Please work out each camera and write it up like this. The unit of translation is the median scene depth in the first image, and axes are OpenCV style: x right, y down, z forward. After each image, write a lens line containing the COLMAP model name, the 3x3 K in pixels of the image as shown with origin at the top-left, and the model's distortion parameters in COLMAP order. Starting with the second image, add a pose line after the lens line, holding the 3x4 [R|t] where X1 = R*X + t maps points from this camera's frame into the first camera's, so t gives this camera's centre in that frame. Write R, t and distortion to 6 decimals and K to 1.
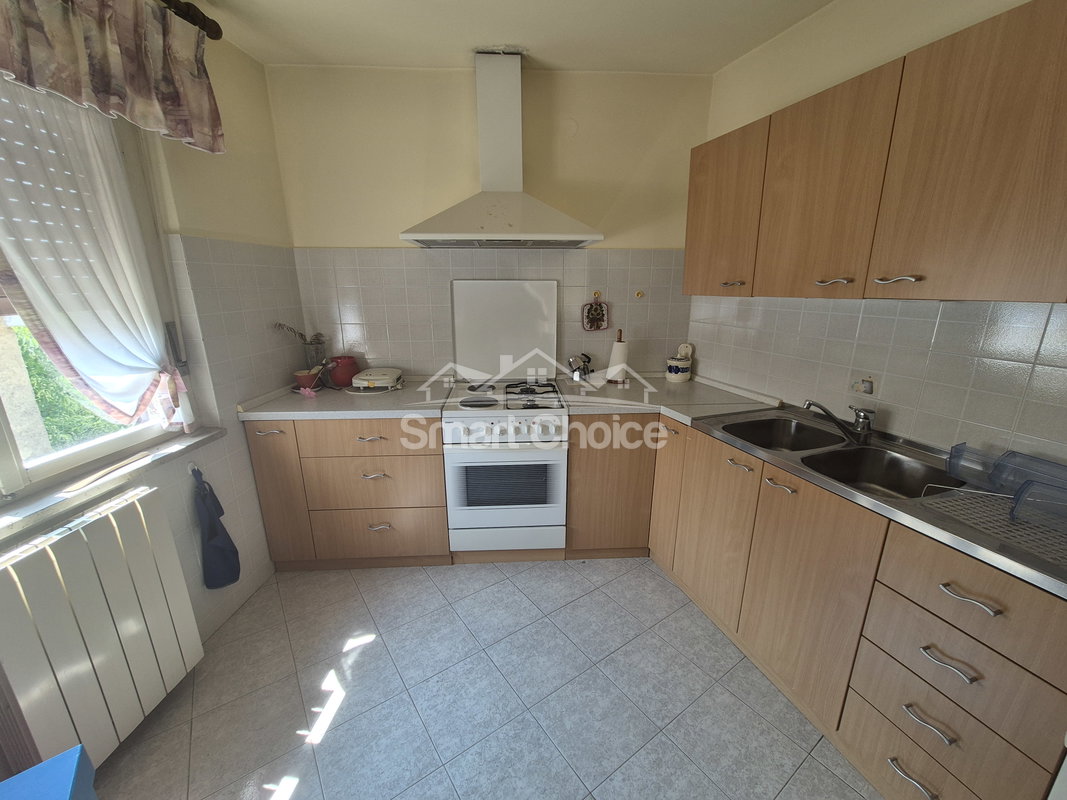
lens RADIAL K [[435.4, 0, 533.5], [0, 435.4, 400.0], [0, 0, 1]] dist [-0.000239, 0.000389]
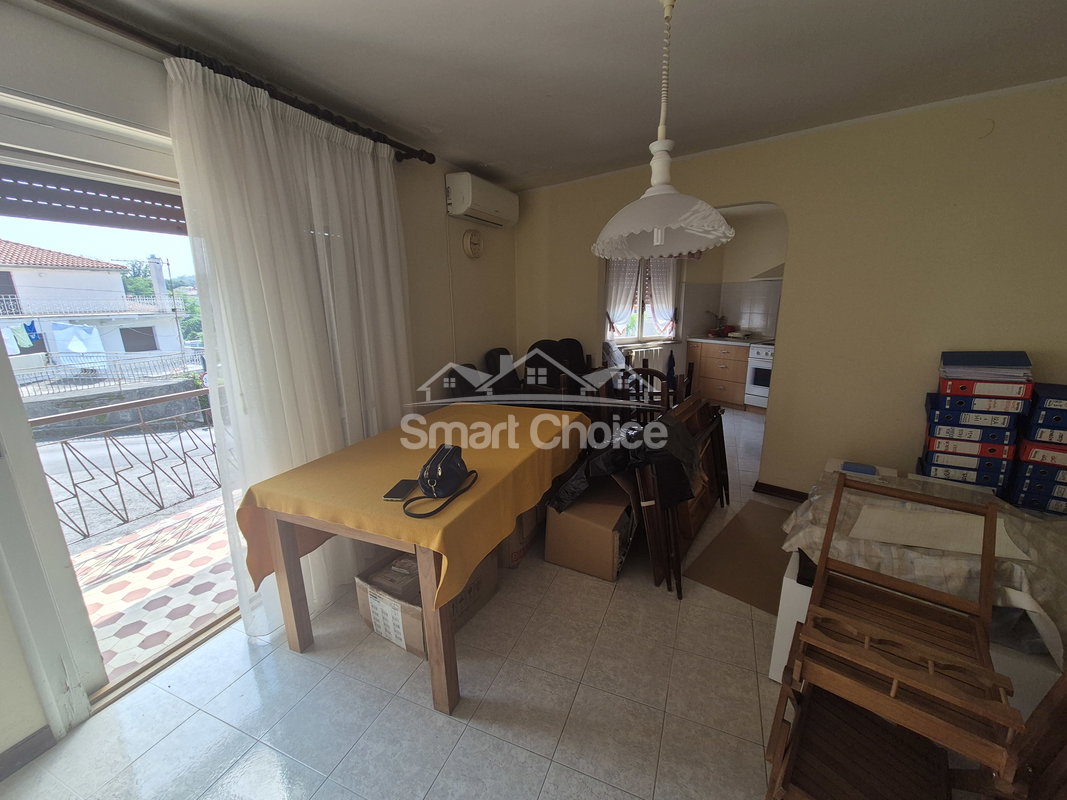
lens RADIAL K [[435.4, 0, 533.5], [0, 435.4, 400.0], [0, 0, 1]] dist [-0.000239, 0.000389]
pose [[0.523341, 0.197661, -0.828881, 1.380296], [-0.221204, 0.970892, 0.091861, 0.408318], [0.822911, 0.135277, 0.551831, -1.520538]]
